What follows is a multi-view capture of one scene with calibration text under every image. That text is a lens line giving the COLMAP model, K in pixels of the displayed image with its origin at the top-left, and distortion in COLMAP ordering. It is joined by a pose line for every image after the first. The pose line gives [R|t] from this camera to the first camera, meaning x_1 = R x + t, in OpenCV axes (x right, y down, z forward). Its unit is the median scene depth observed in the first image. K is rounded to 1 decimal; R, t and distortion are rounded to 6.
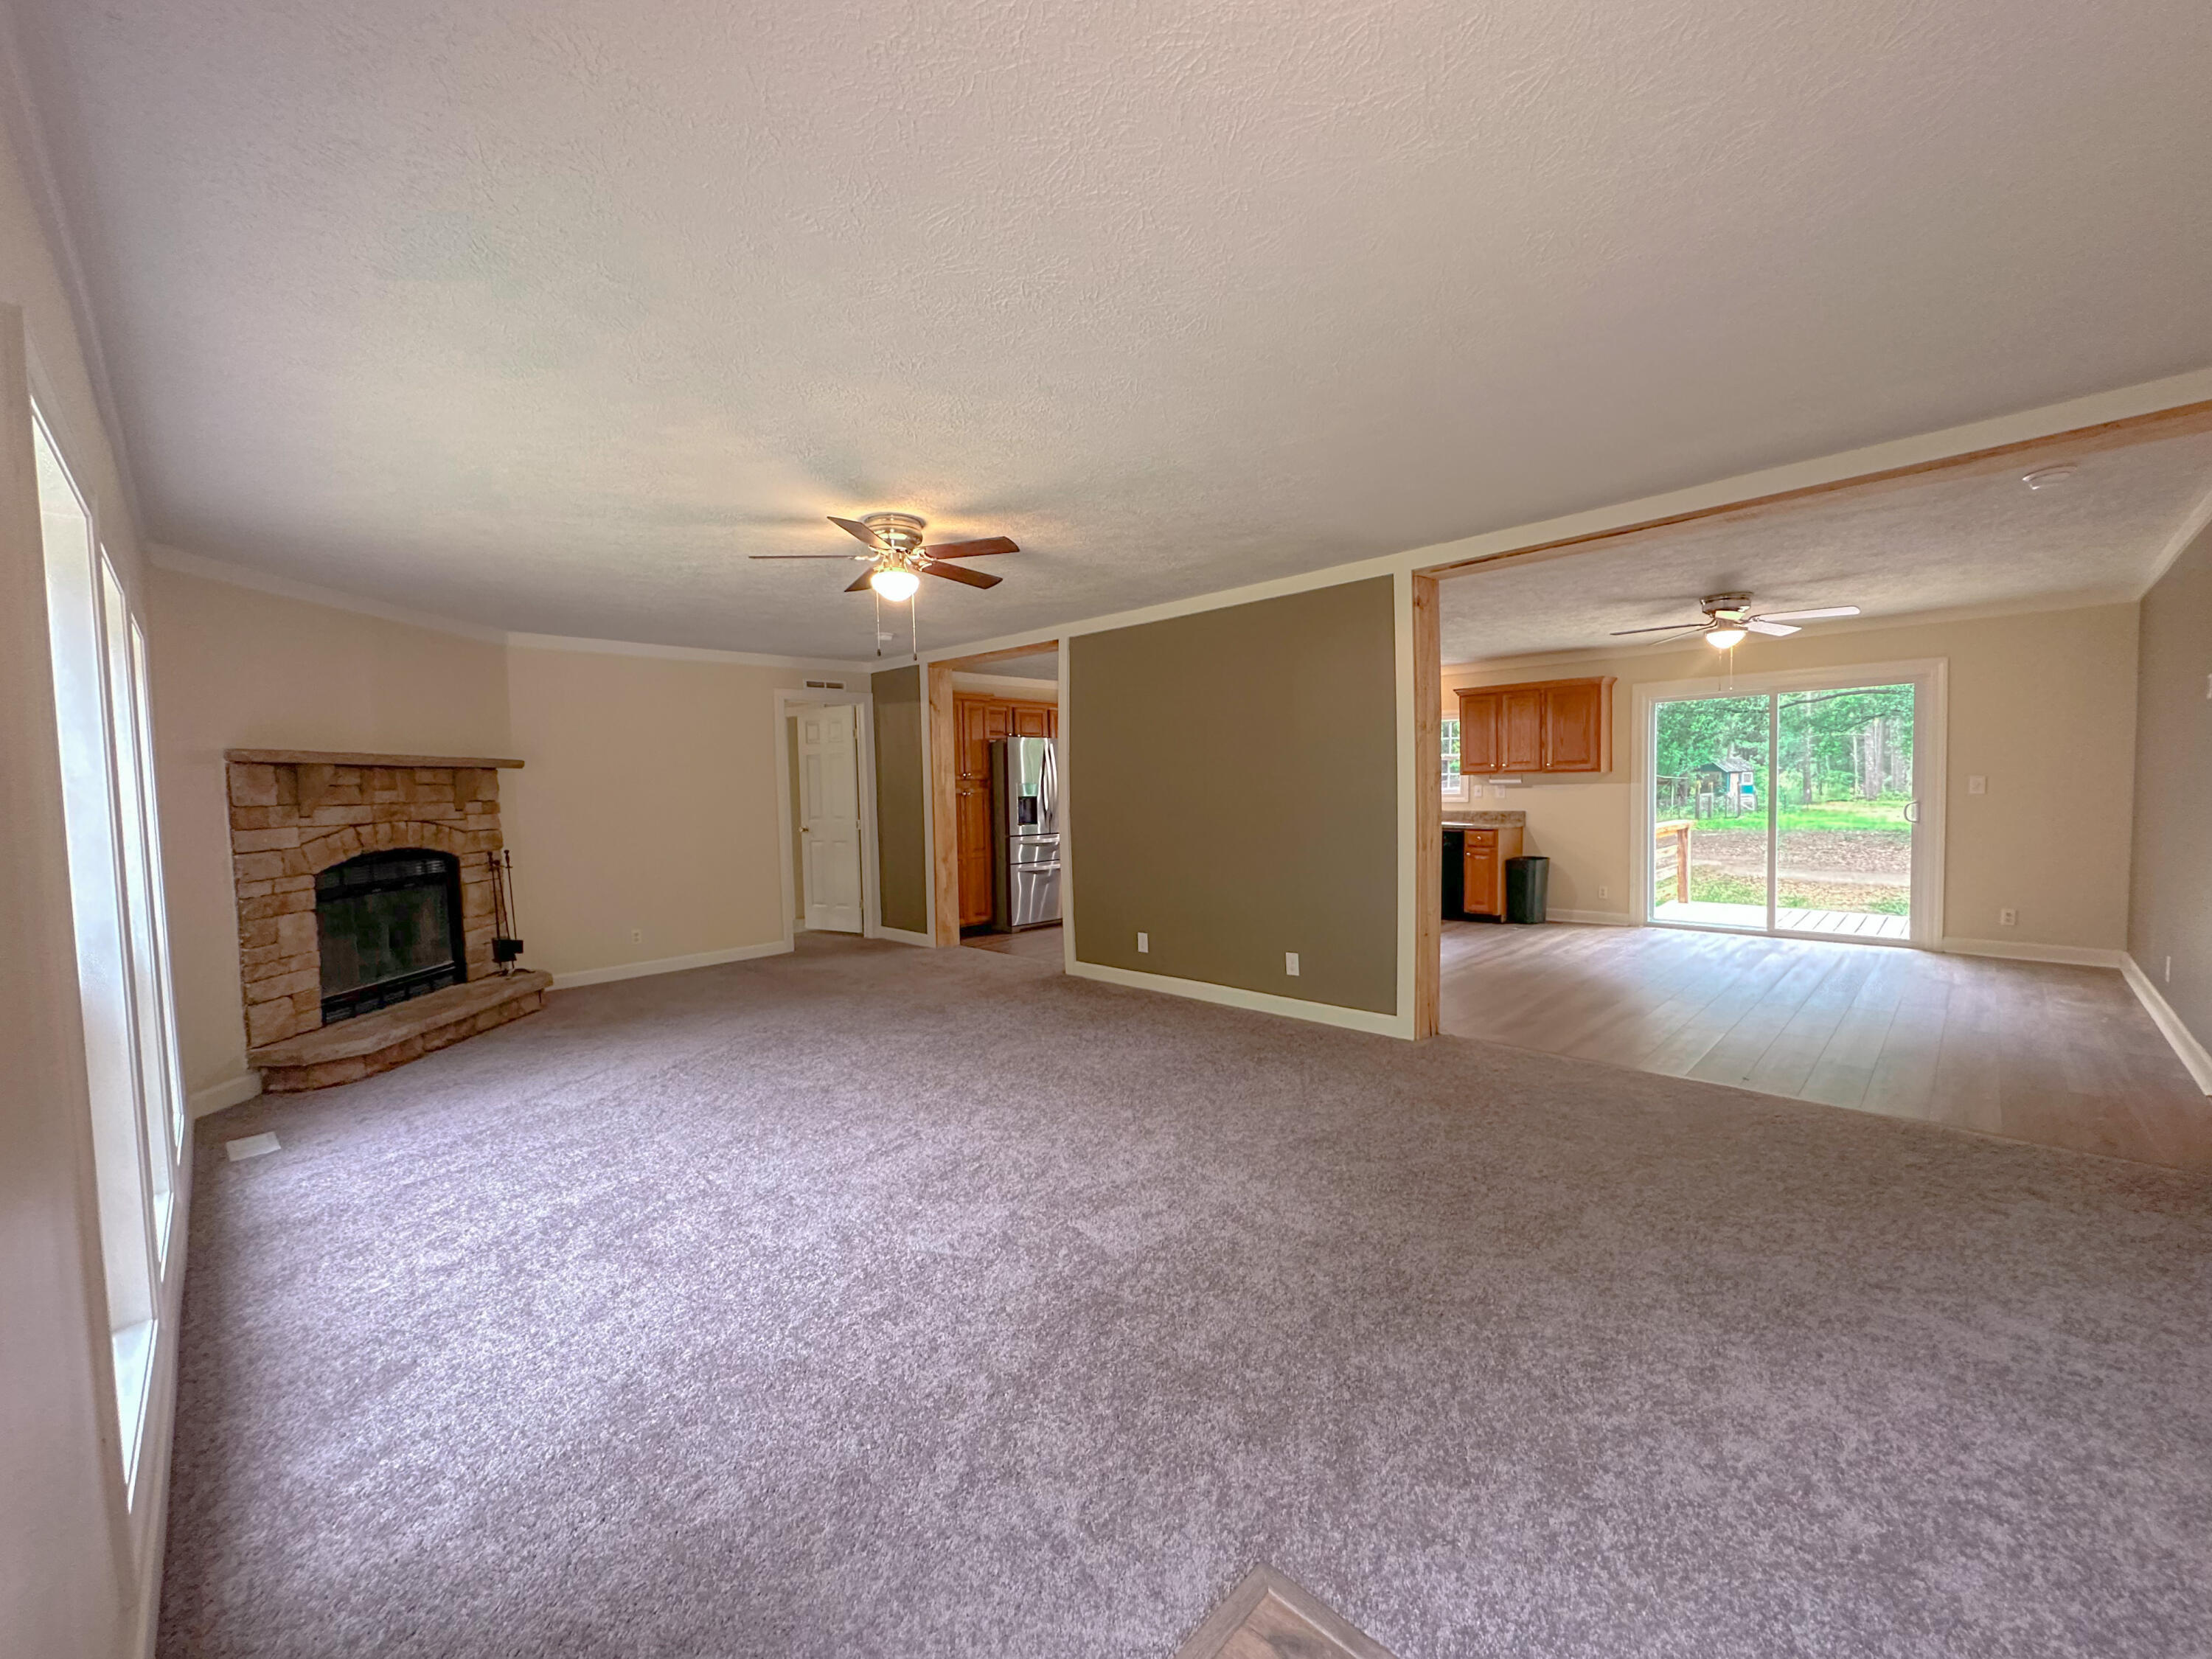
lens RADIAL K [[883.3, 0, 1106.0], [0, 883.3, 829.5], [0, 0, 1]] dist [-0.000692, -0.000111]
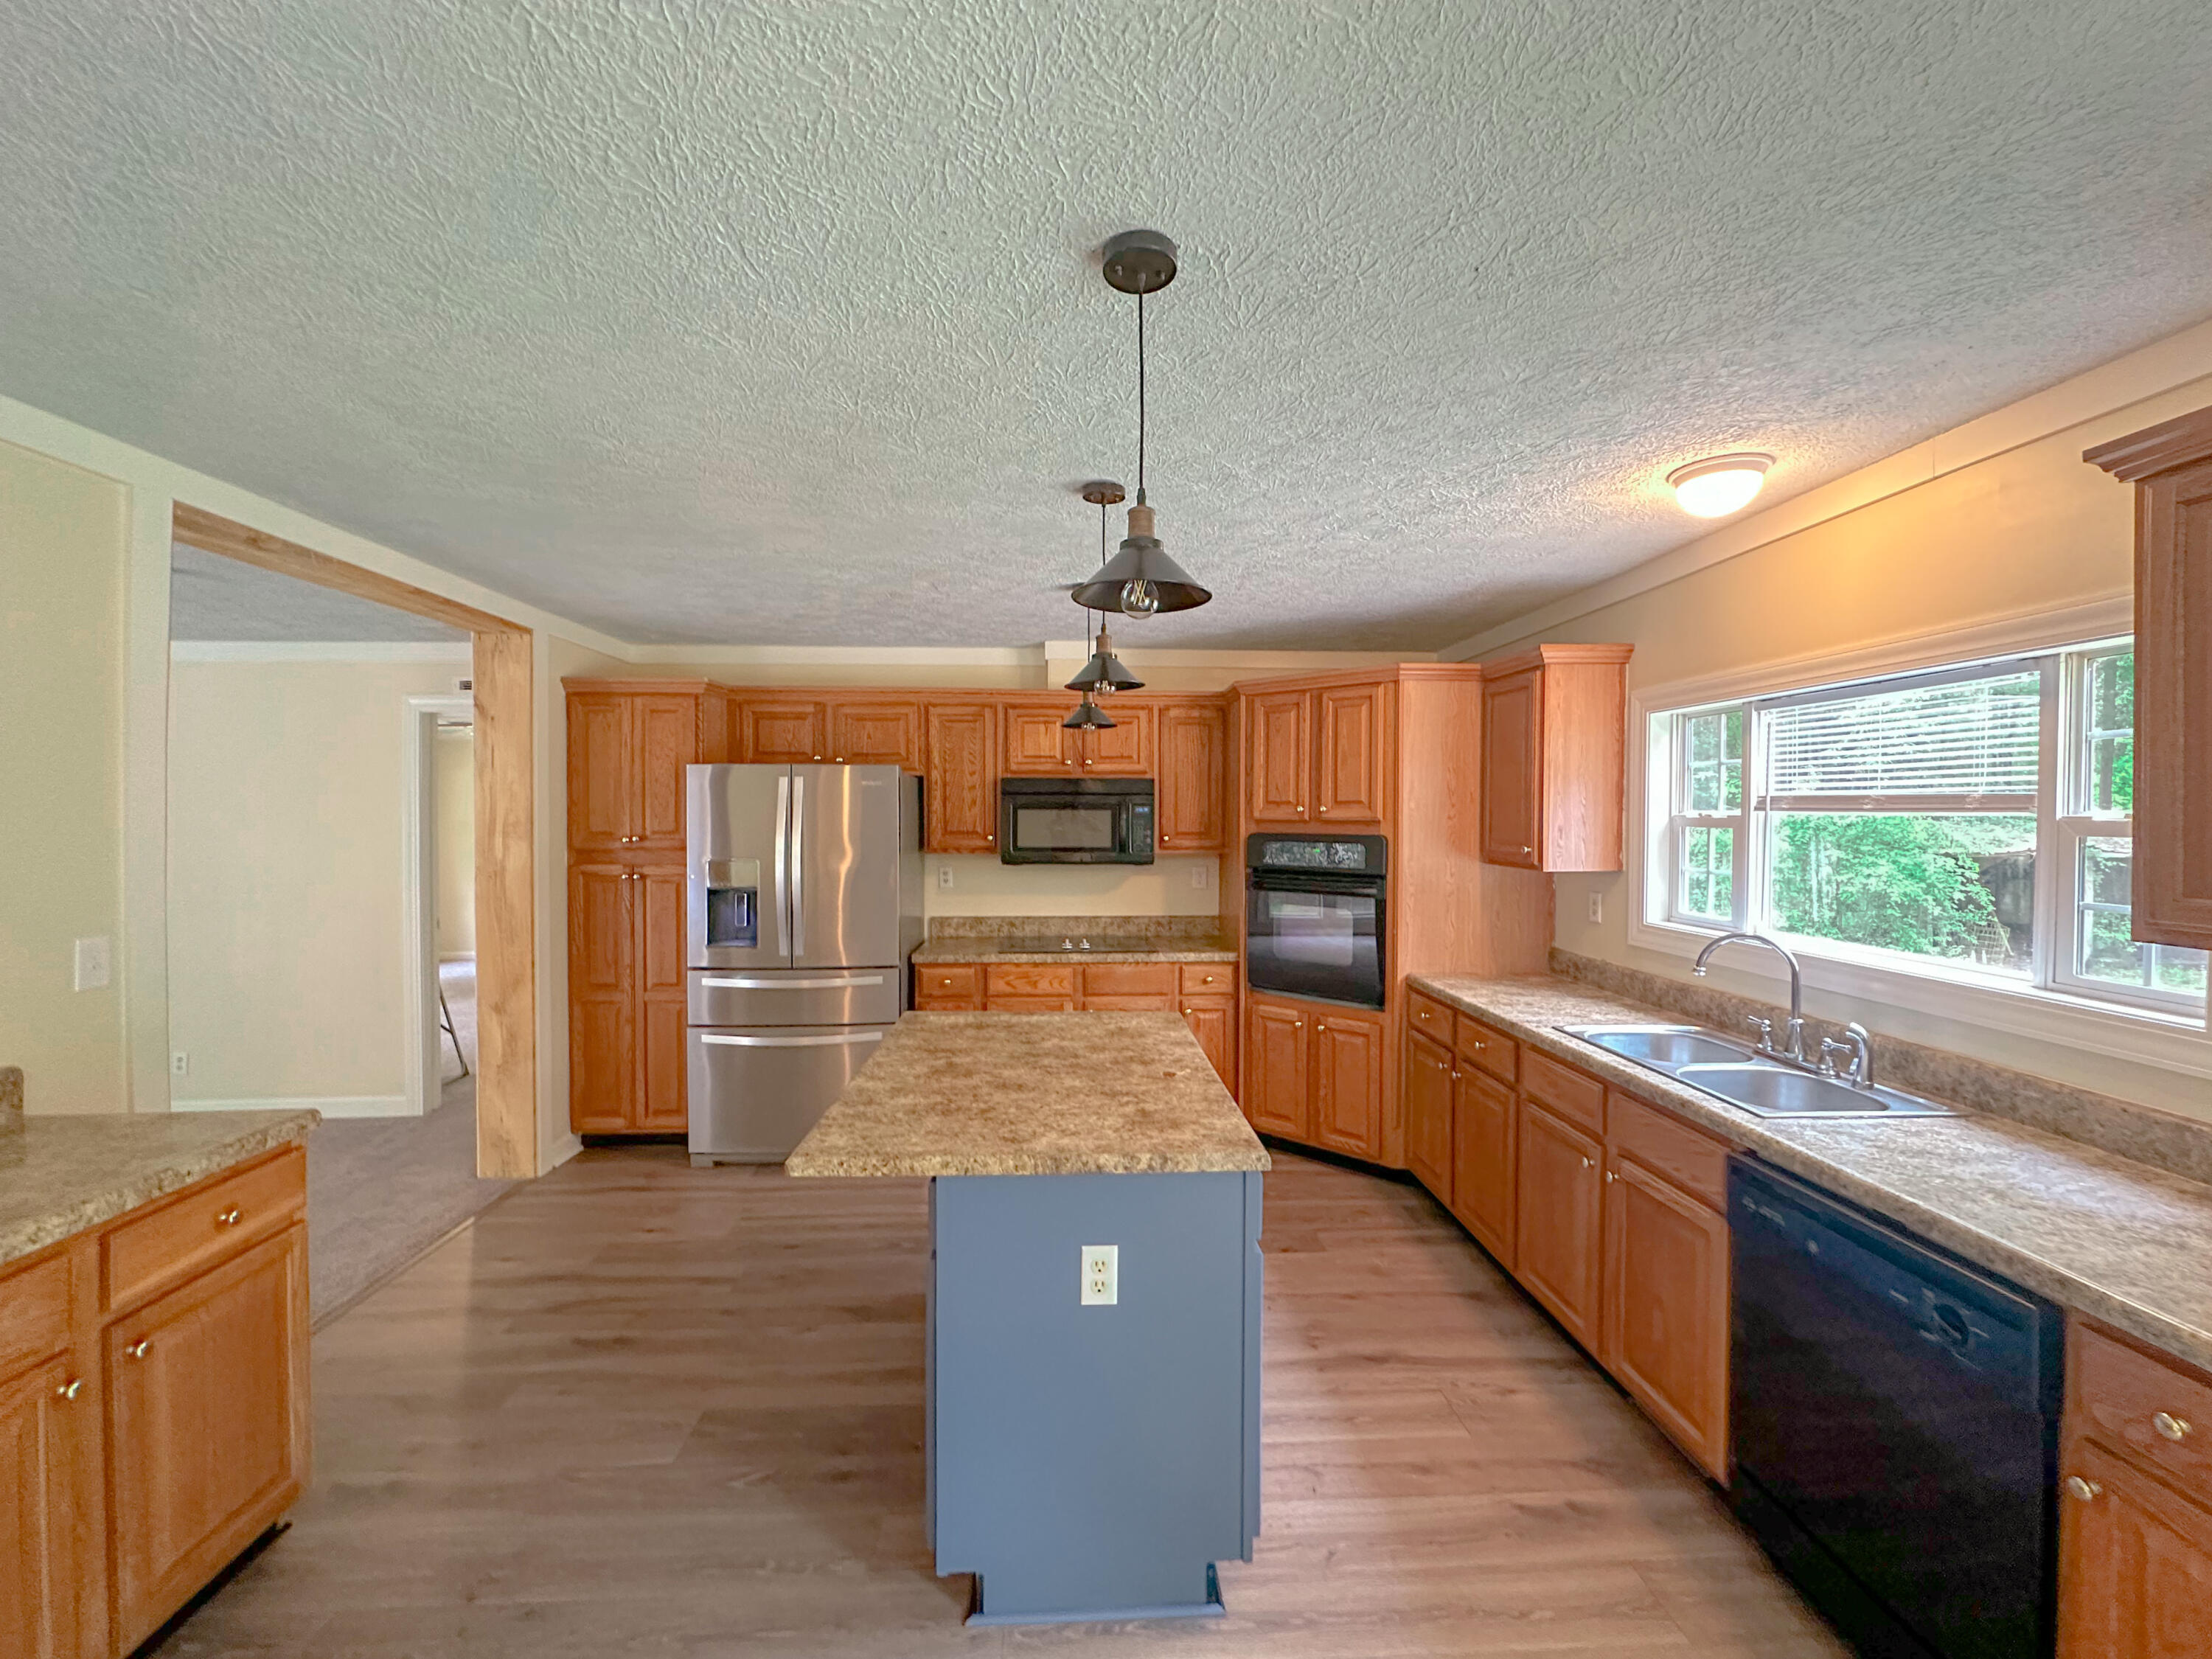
lens RADIAL K [[906.9, 0, 1106.0], [0, 906.9, 829.5], [0, 0, 1]] dist [0.000893, -0.000402]
pose [[0.738530, 0.032904, -0.673417, 0.682482], [-0.050139, 0.998723, -0.006189, -0.133530], [0.672354, 0.038335, 0.739237, 1.353896]]
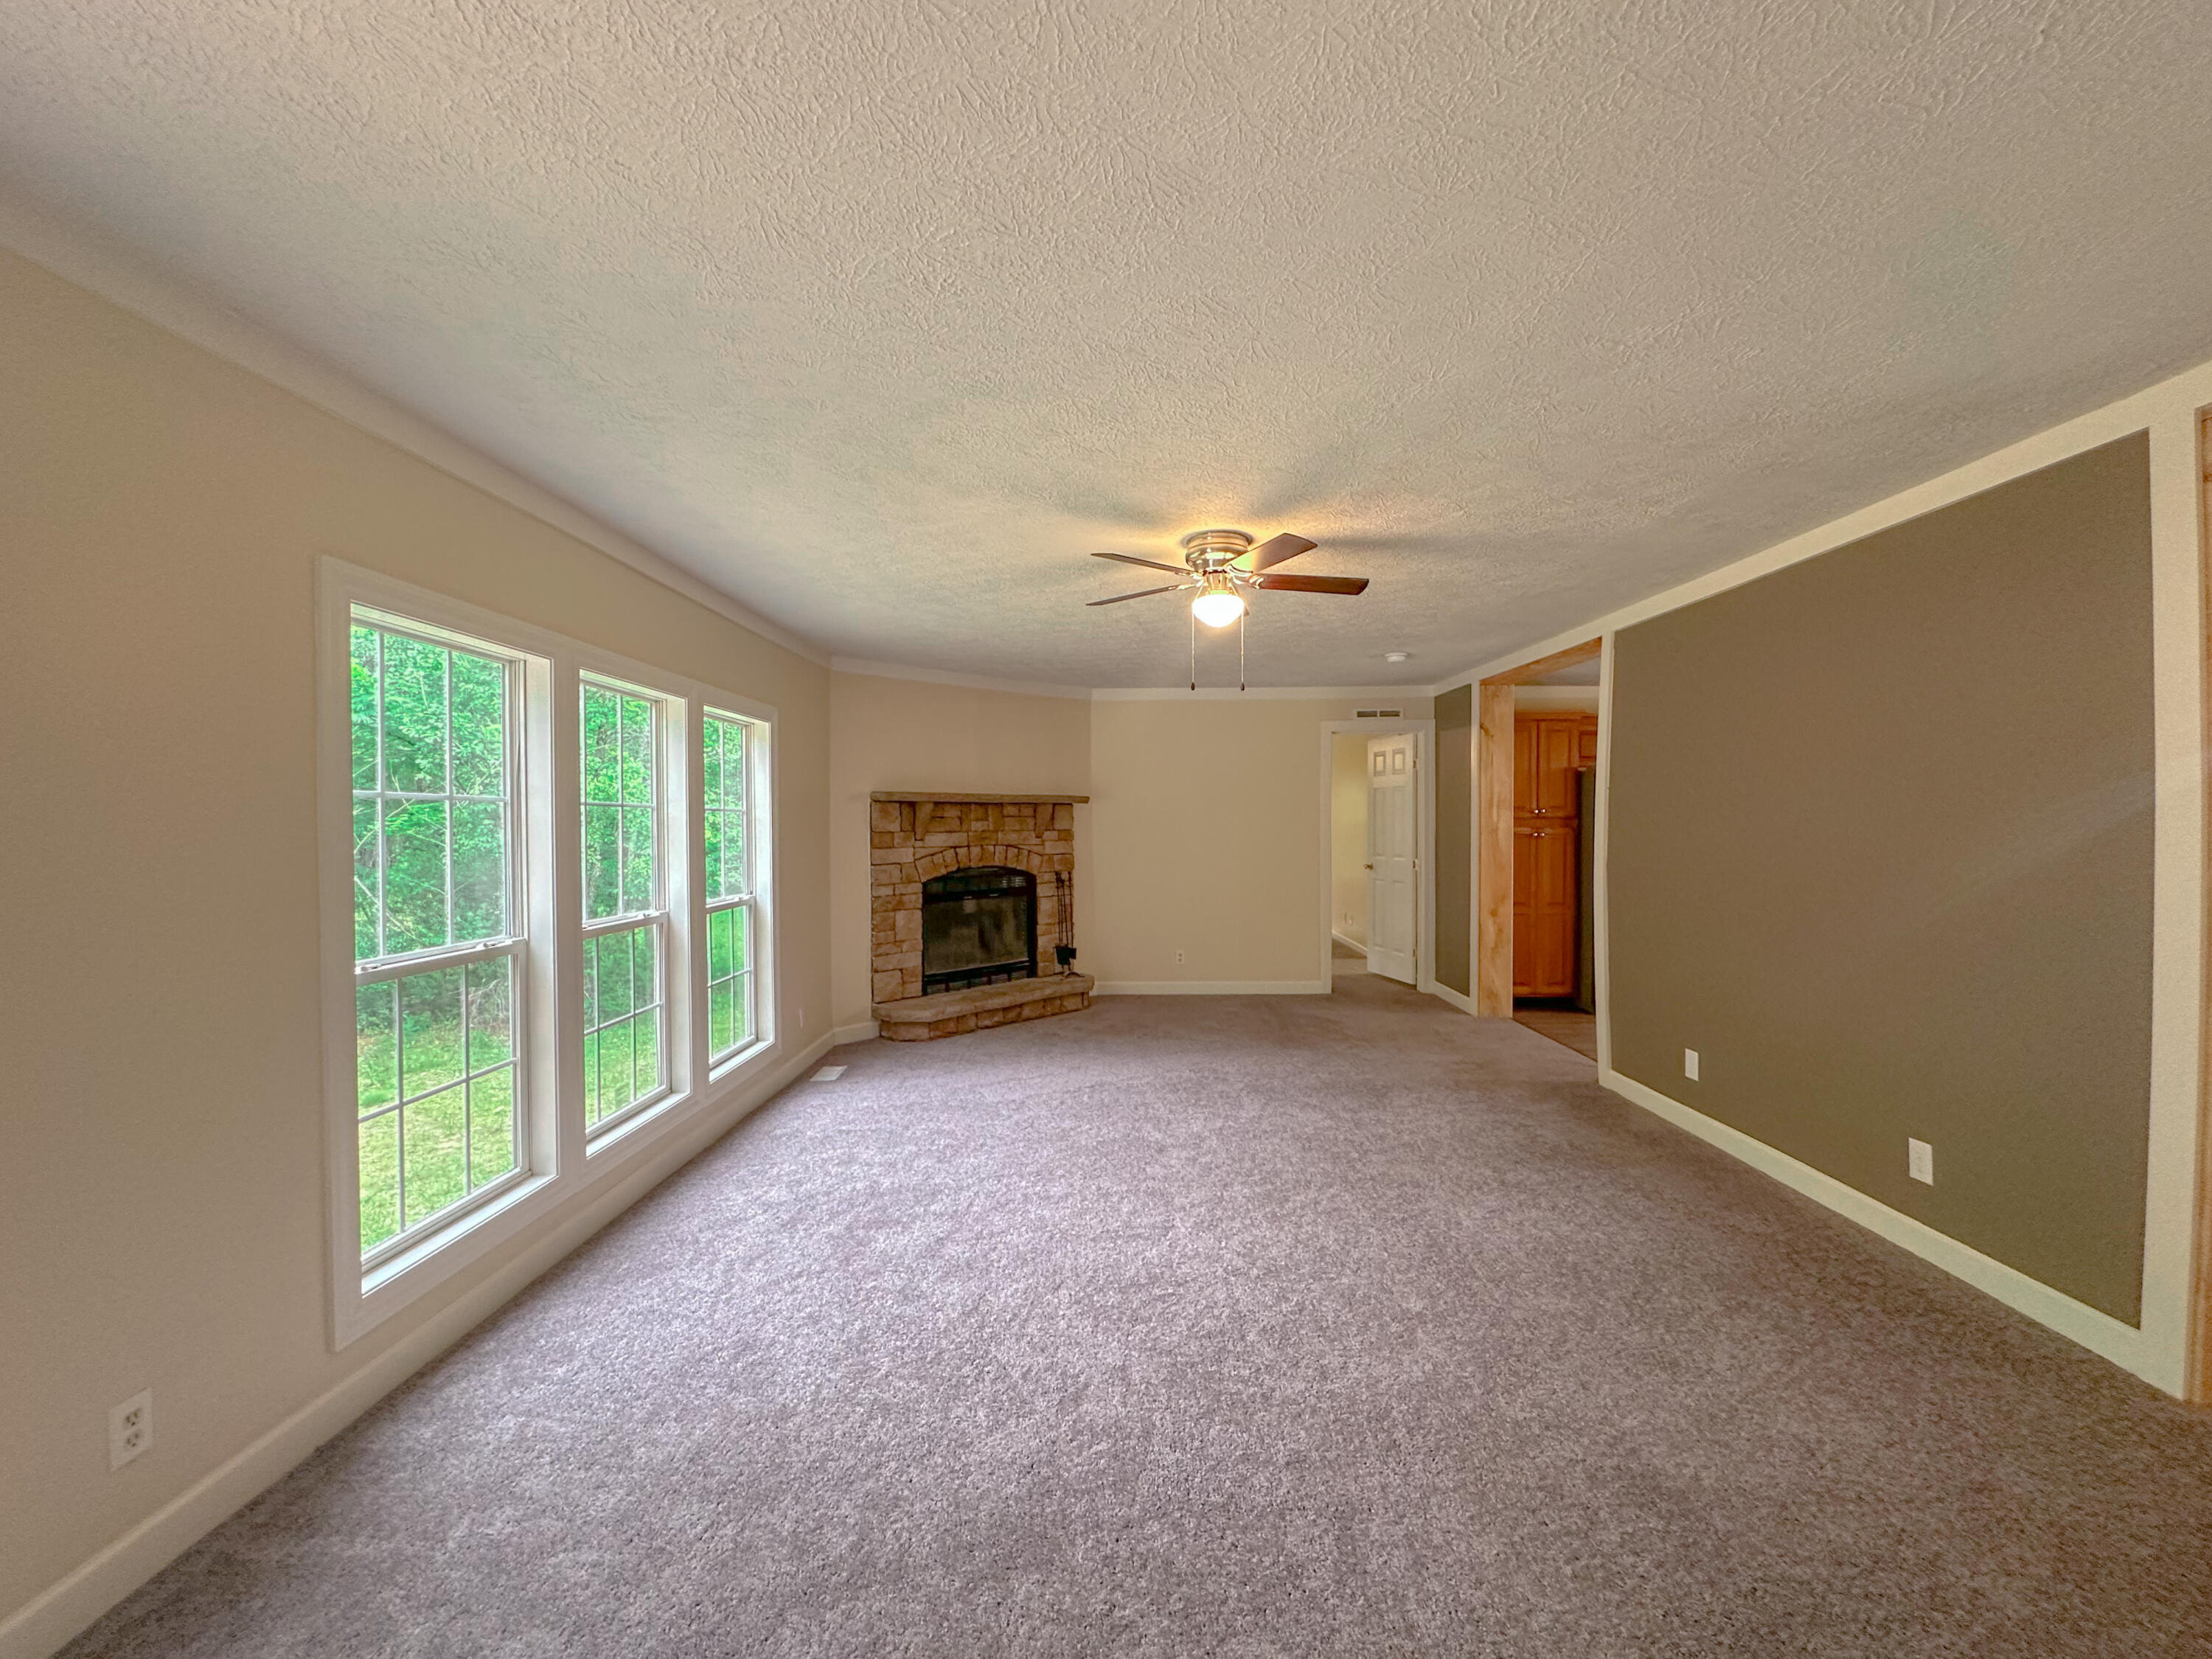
lens RADIAL K [[892.9, 0, 1106.0], [0, 892.9, 829.5], [0, 0, 1]] dist [0.000208, -0.000004]
pose [[0.692290, 0.028610, -0.721052, 0.274520], [-0.049274, 0.998756, -0.007681, -0.032360], [0.719935, 0.040847, 0.692839, 0.234198]]
